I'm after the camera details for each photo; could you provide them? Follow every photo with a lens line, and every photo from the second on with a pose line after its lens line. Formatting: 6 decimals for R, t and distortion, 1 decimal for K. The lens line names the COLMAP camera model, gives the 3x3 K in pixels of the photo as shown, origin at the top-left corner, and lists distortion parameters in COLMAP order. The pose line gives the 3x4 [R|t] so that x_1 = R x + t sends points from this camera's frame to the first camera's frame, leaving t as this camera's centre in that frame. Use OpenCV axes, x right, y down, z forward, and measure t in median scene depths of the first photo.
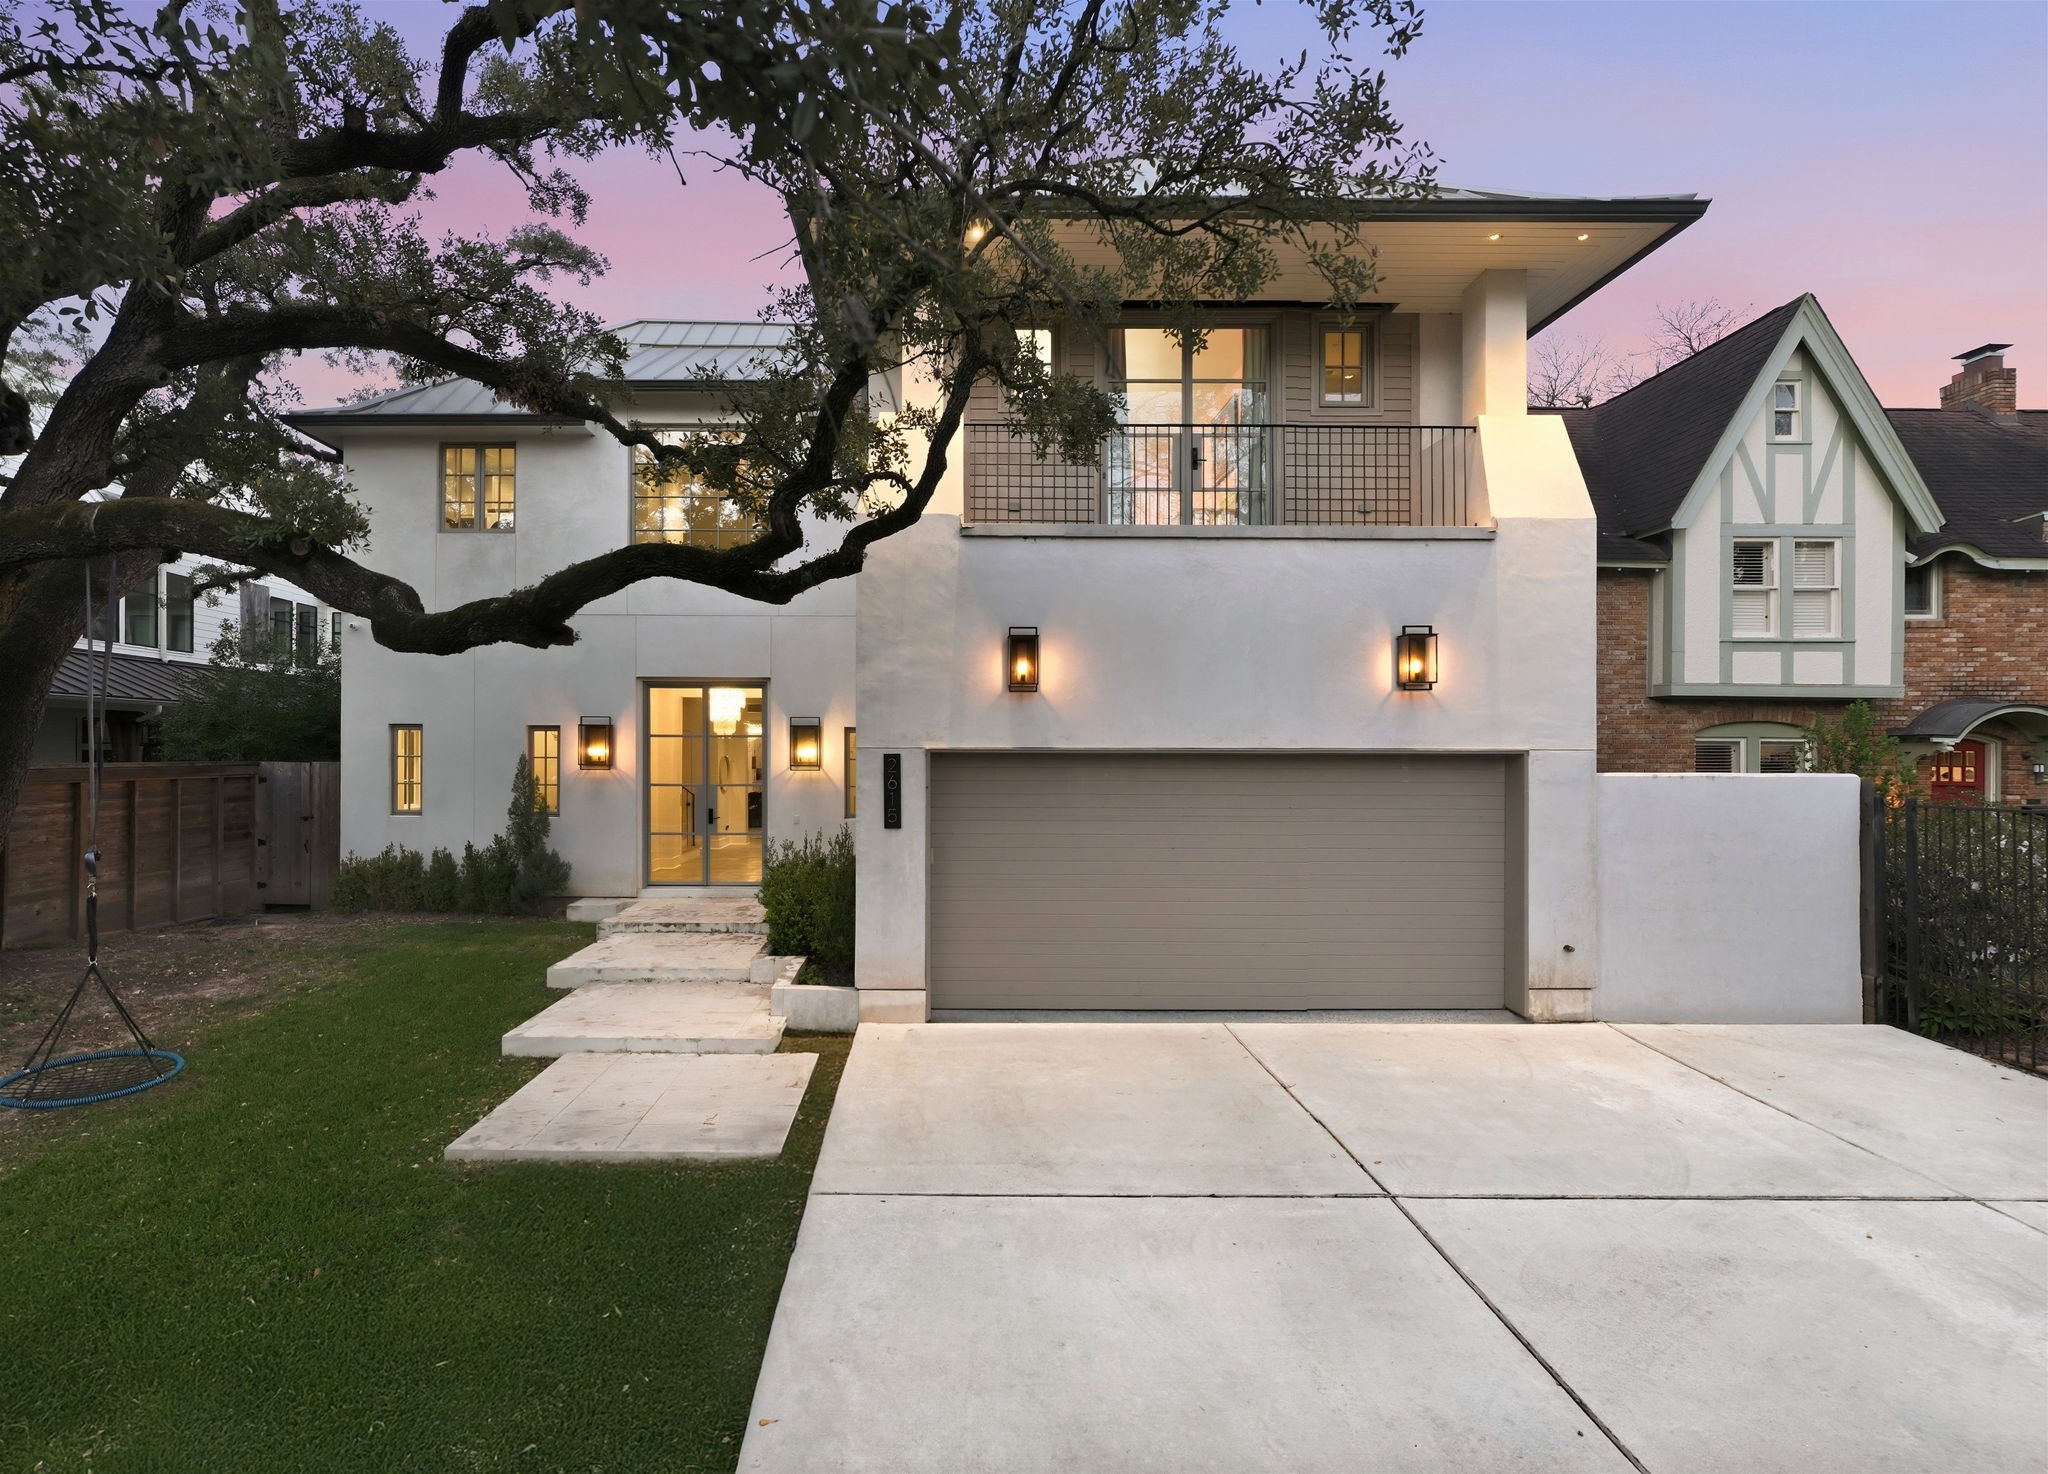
lens RADIAL K [[855.1, 0, 950.6], [0, 855.1, 767.8], [0, 0, 1]] dist [0.000417, -0.000153]
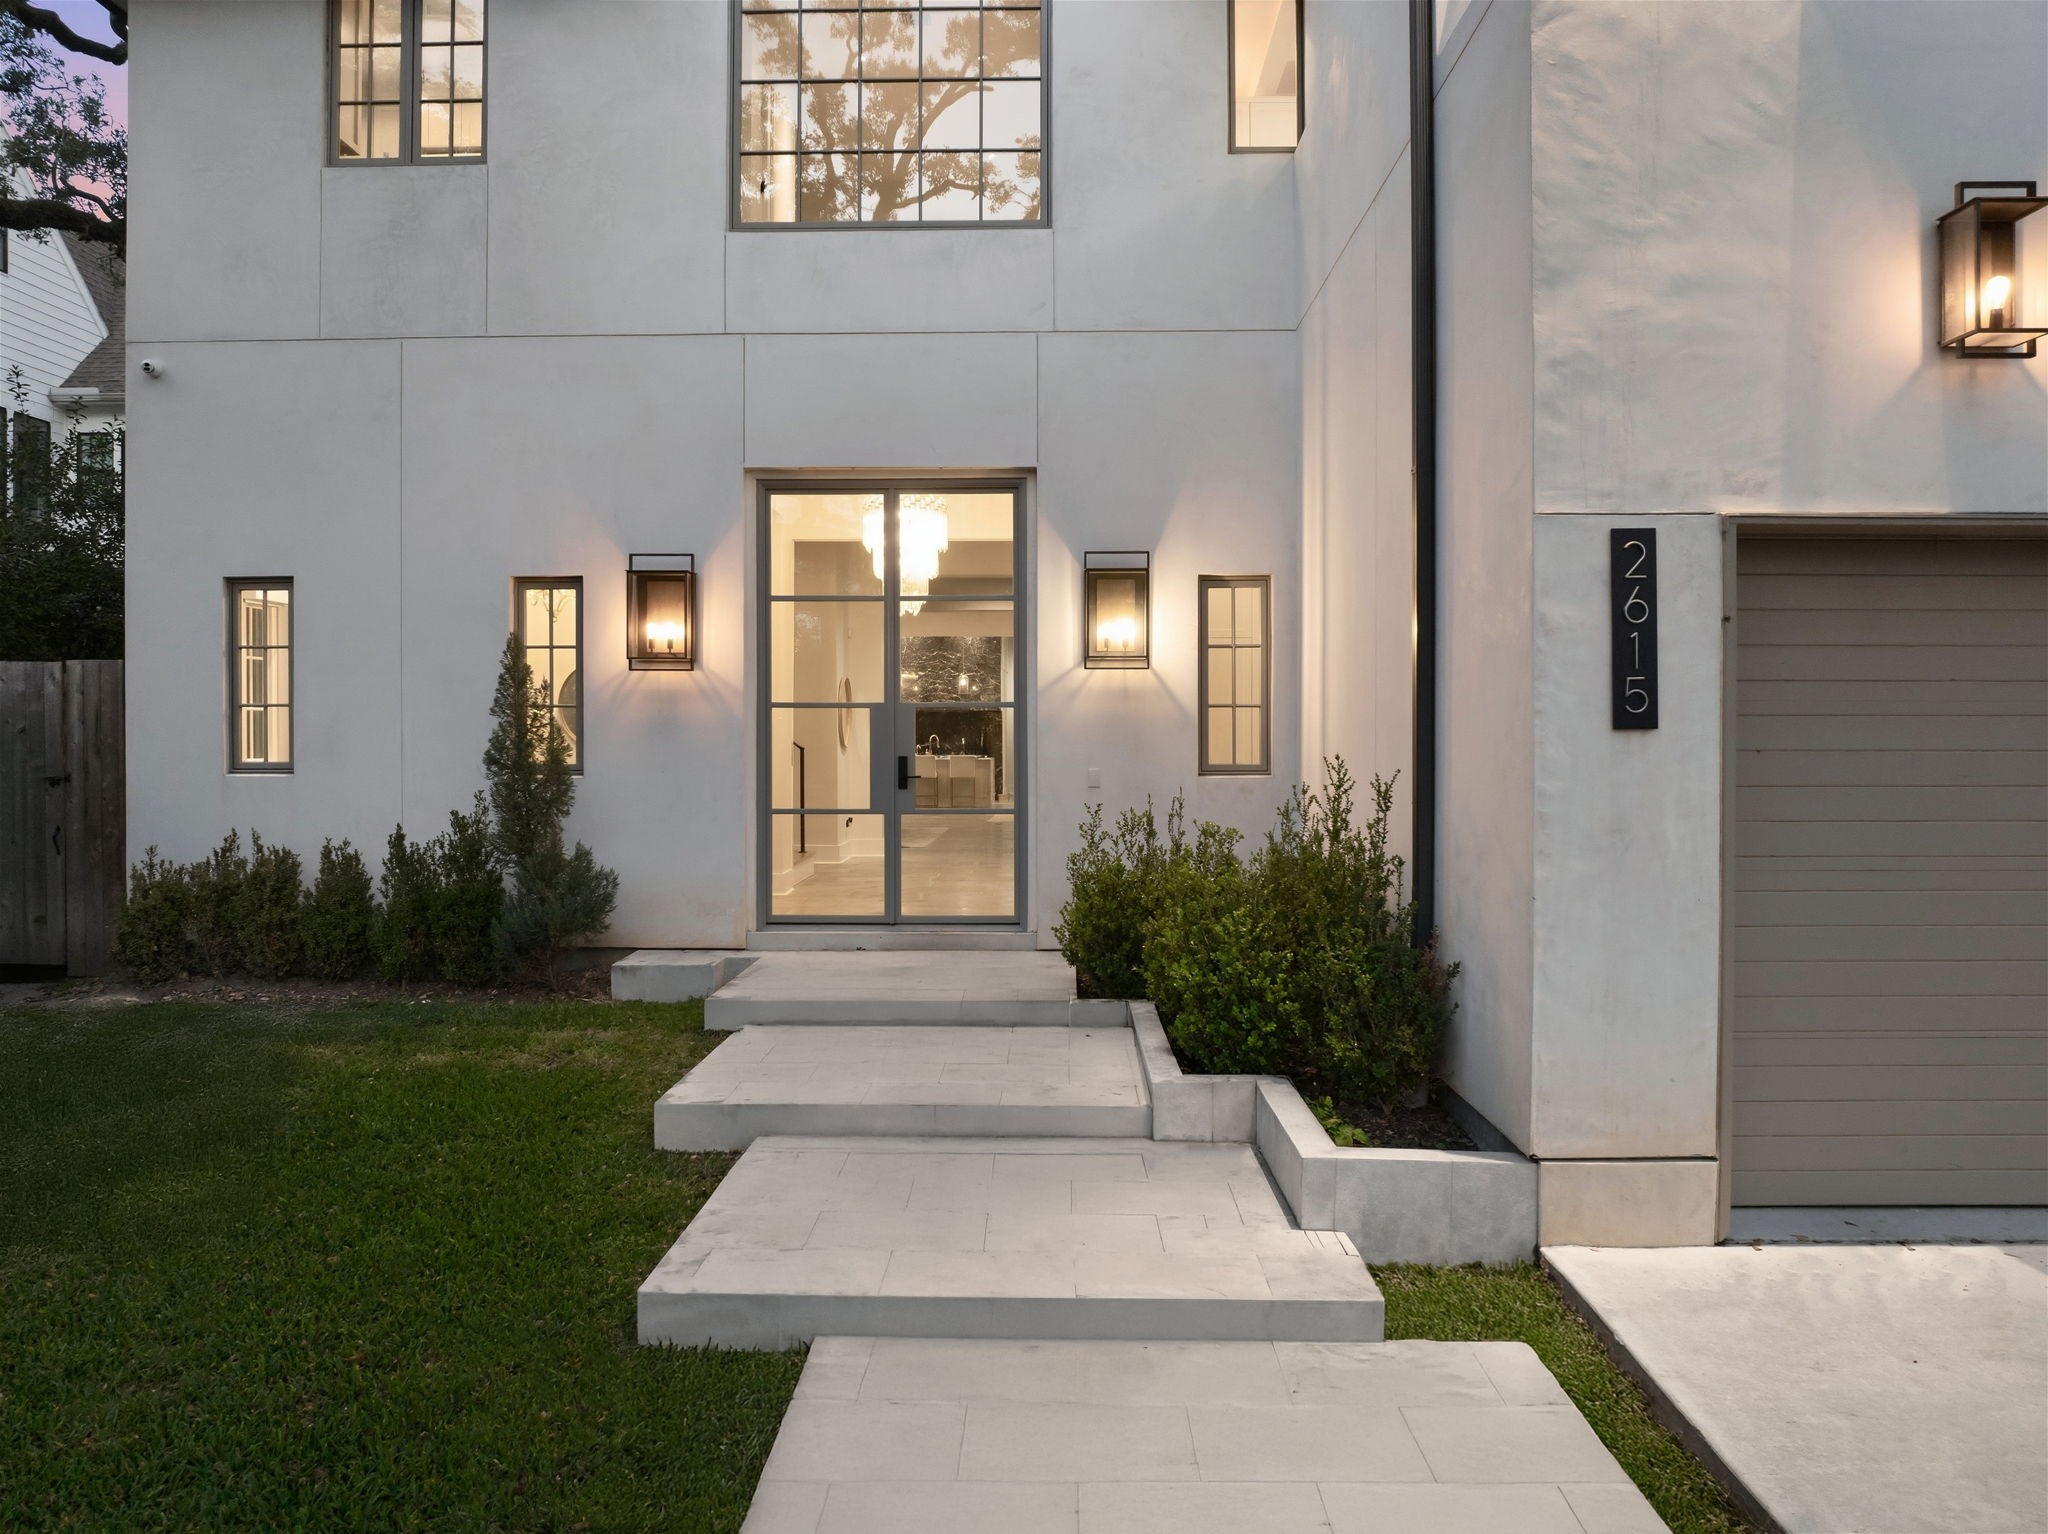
lens RADIAL K [[1466.9, 0, 1051.8], [0, 1466.9, 763.6], [0, 0, 1]] dist [-0.036650, 0.006119]
pose [[0.999727, -0.007278, -0.022195, -0.196243], [0.007415, 0.999954, 0.006090, 0.050750], [0.022150, -0.006253, 0.999735, 0.228446]]
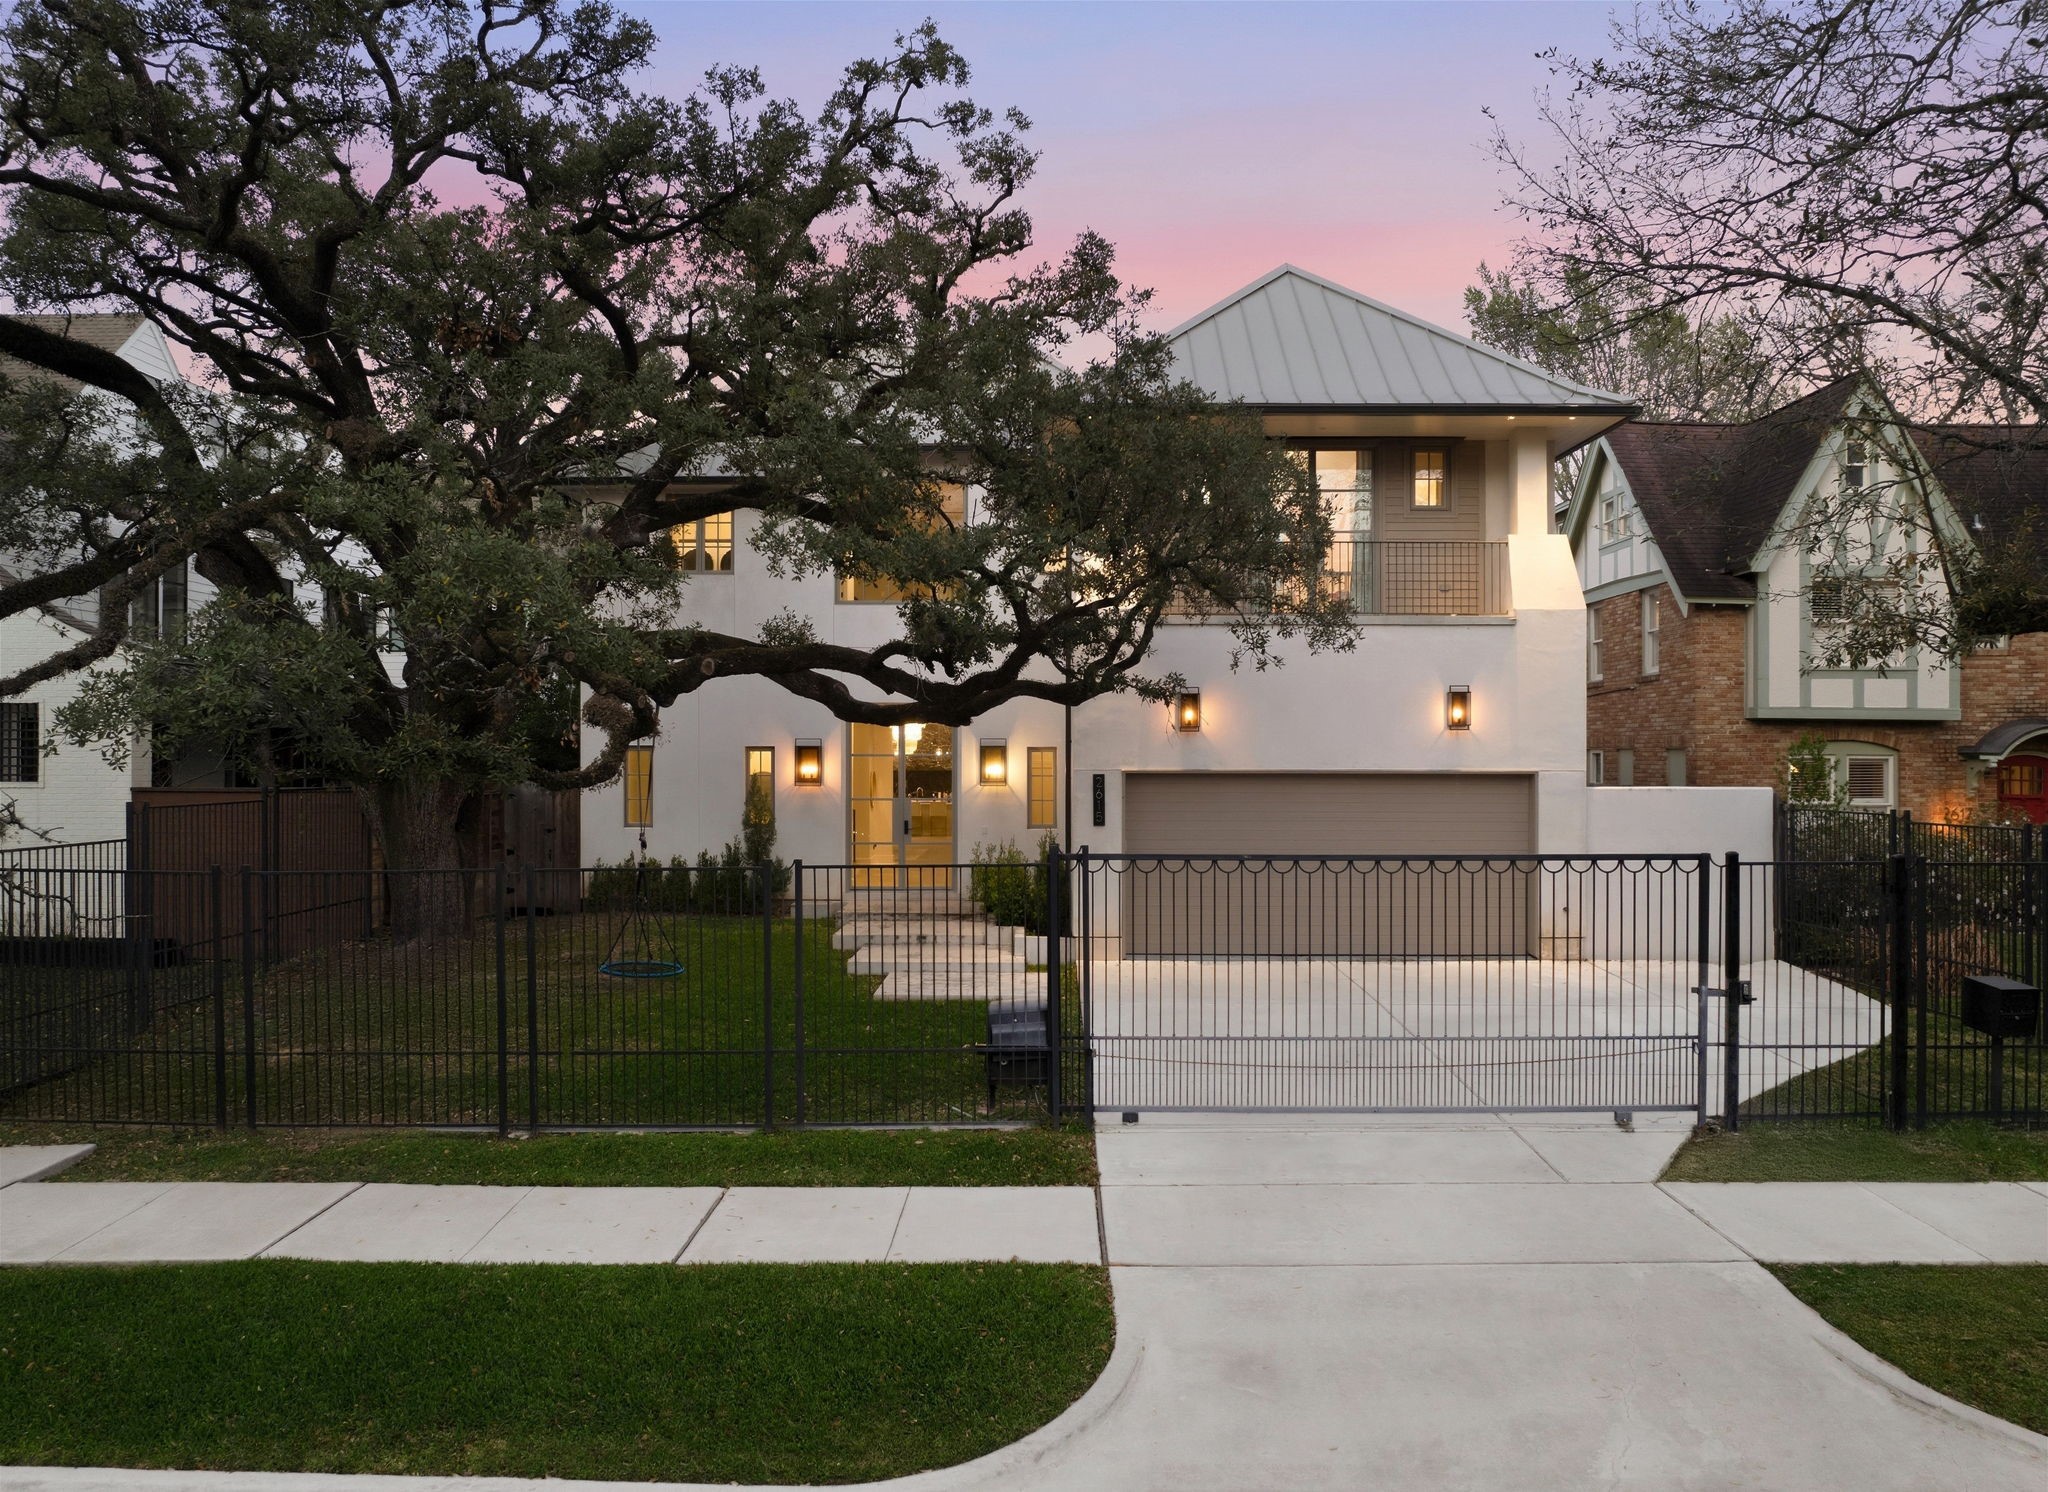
lens RADIAL K [[1419.8, 0, 1029.3], [0, 1419.8, 822.4], [0, 0, 1]] dist [-0.064994, -0.000218]
pose [[0.999683, -0.003111, -0.025000, -0.080212], [0.003874, 0.999526, 0.030536, -0.006034], [0.024893, -0.030623, 0.999221, -0.892014]]
